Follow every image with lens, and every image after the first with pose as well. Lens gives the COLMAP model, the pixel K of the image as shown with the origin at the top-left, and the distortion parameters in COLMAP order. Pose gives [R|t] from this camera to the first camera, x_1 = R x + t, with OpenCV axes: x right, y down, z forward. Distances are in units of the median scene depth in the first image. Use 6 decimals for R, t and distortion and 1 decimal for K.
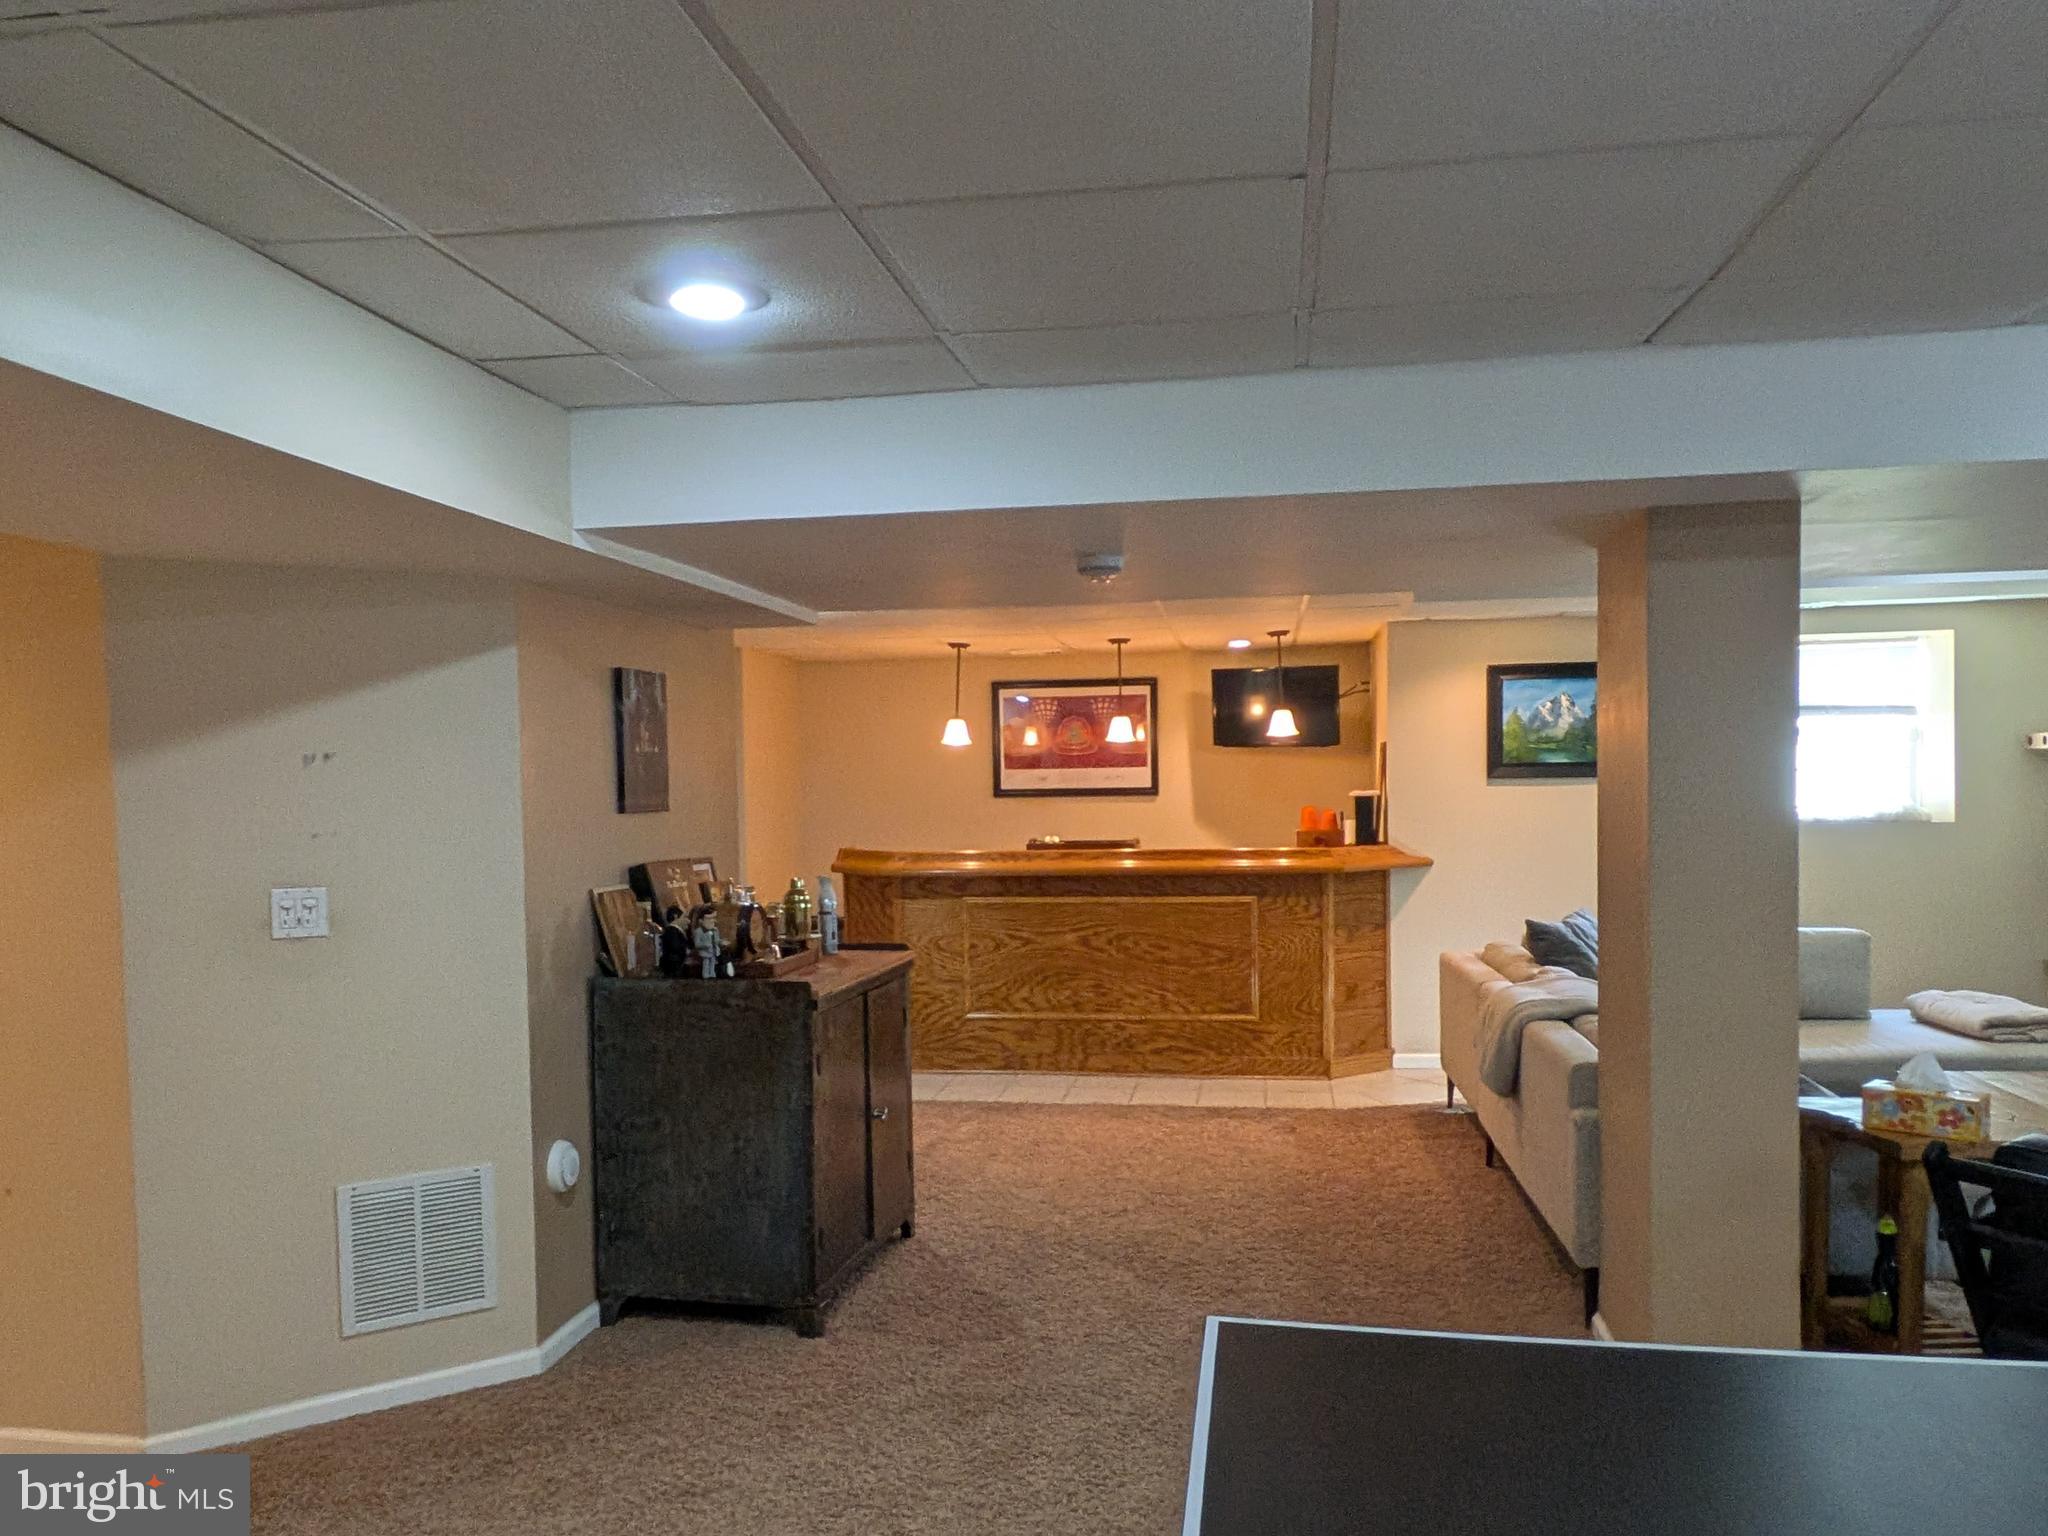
lens RADIAL K [[1558.2, 0, 1022.5], [0, 1558.2, 825.0], [0, 0, 1]] dist [-0.006969, -0.009215]
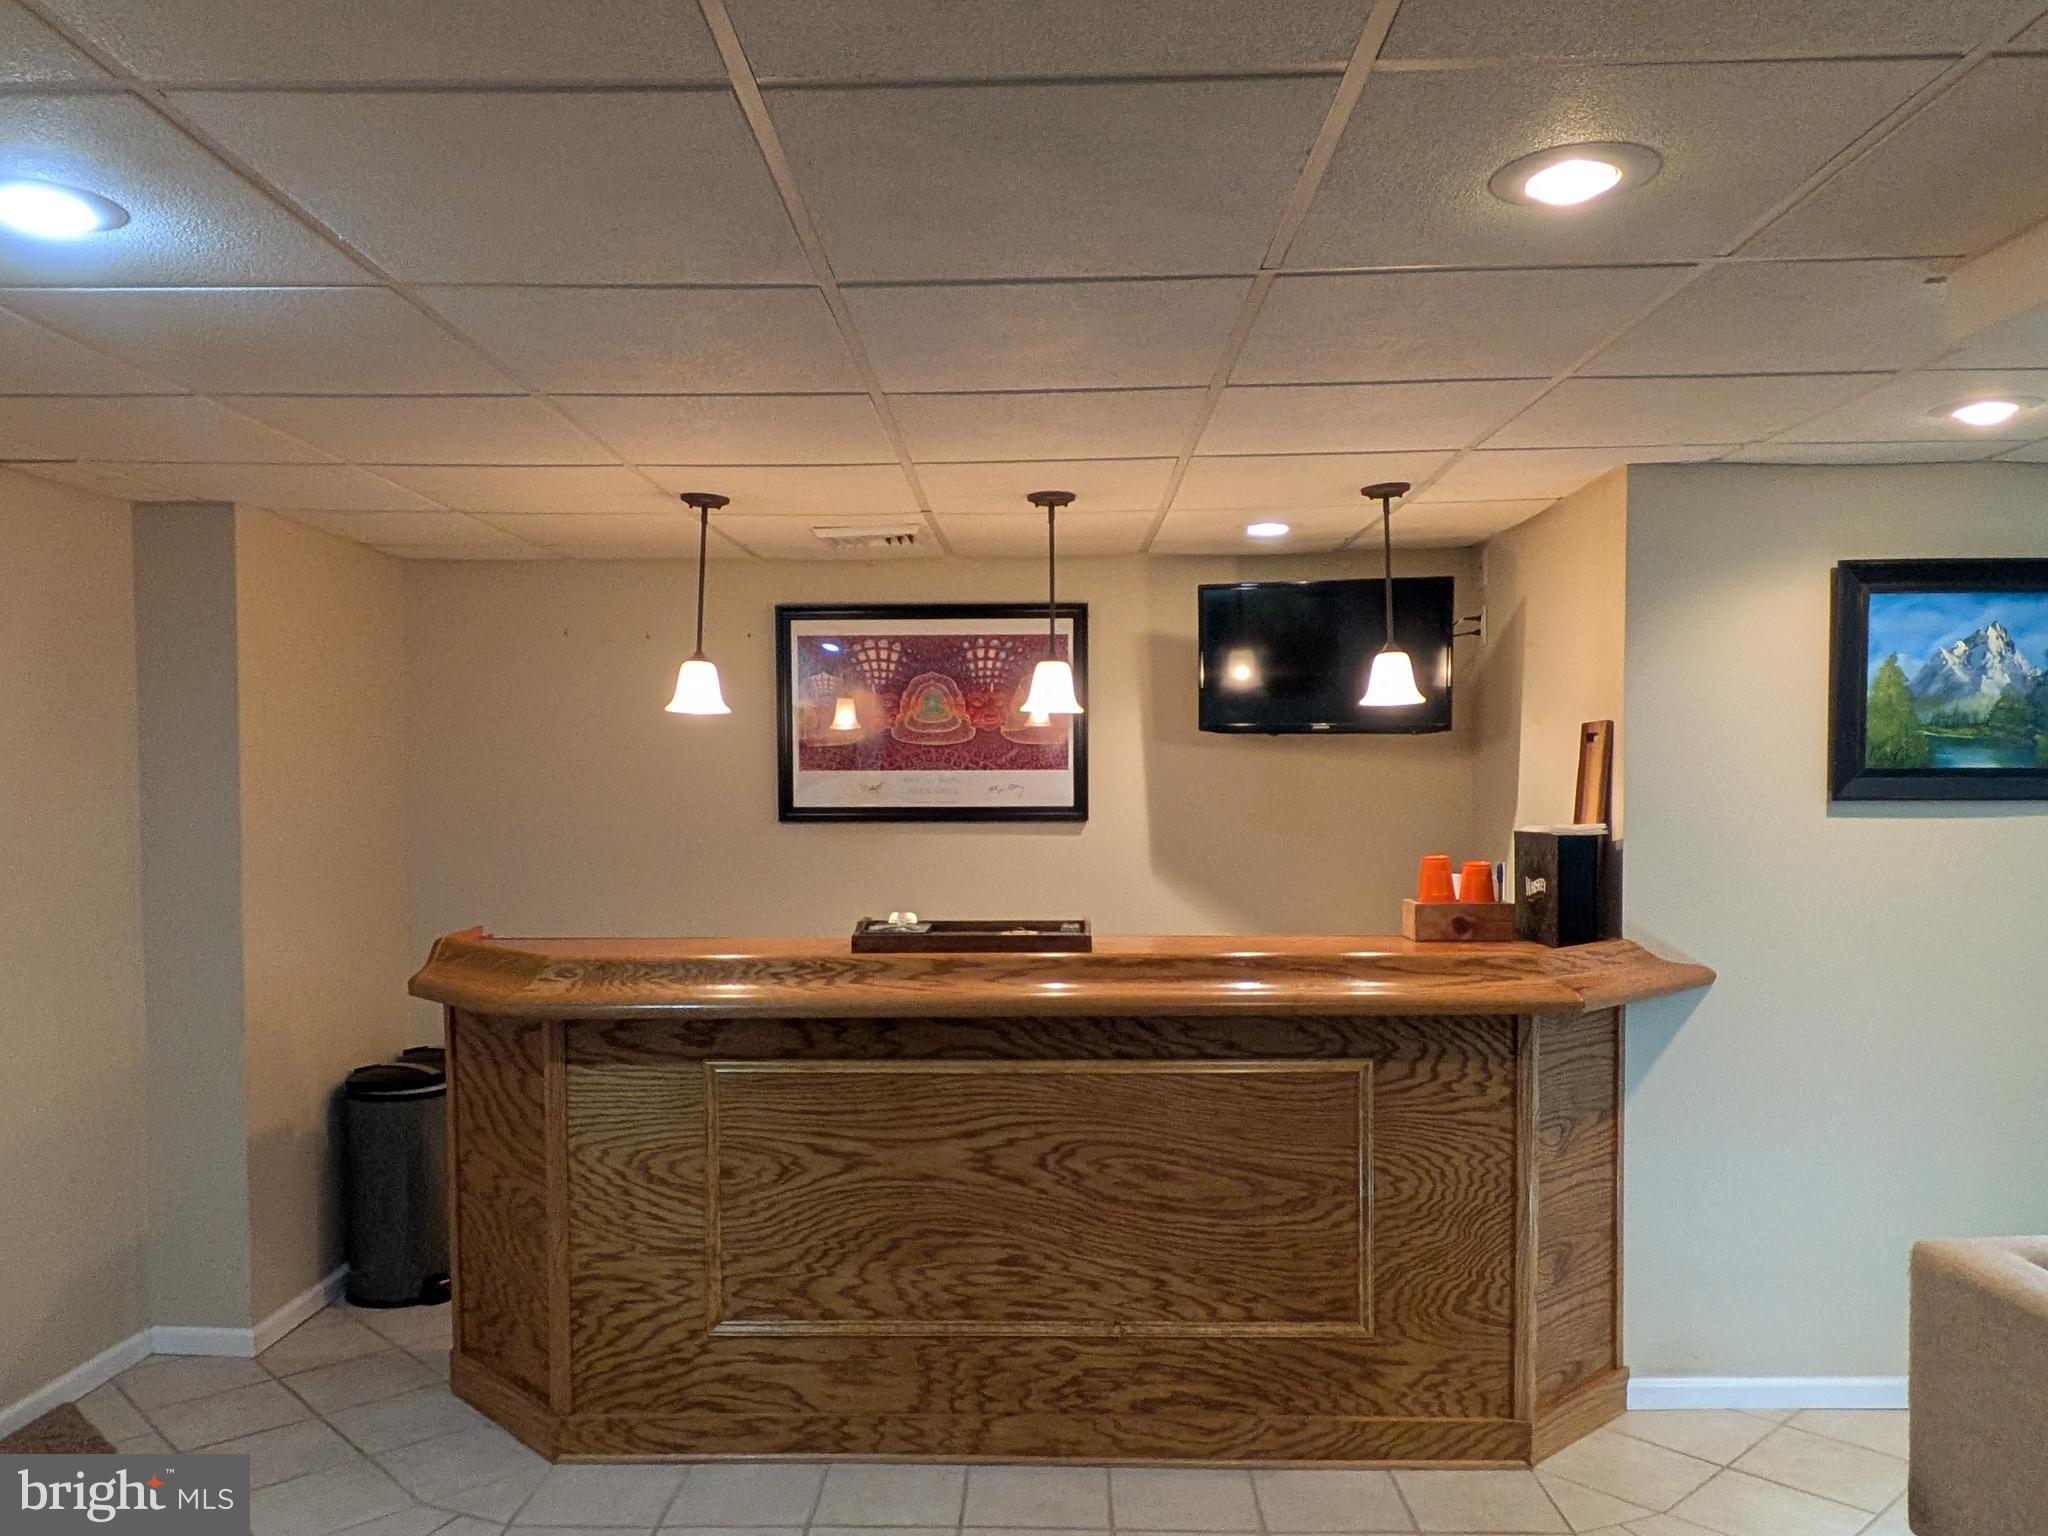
lens RADIAL K [[1558.2, 0, 1022.5], [0, 1558.2, 825.0], [0, 0, 1]] dist [-0.006969, -0.009215]
pose [[0.990901, 0.006813, 0.134418, -0.009387], [-0.006541, 0.999976, -0.002468, -0.019490], [-0.134432, 0.001567, 0.990922, 0.558777]]
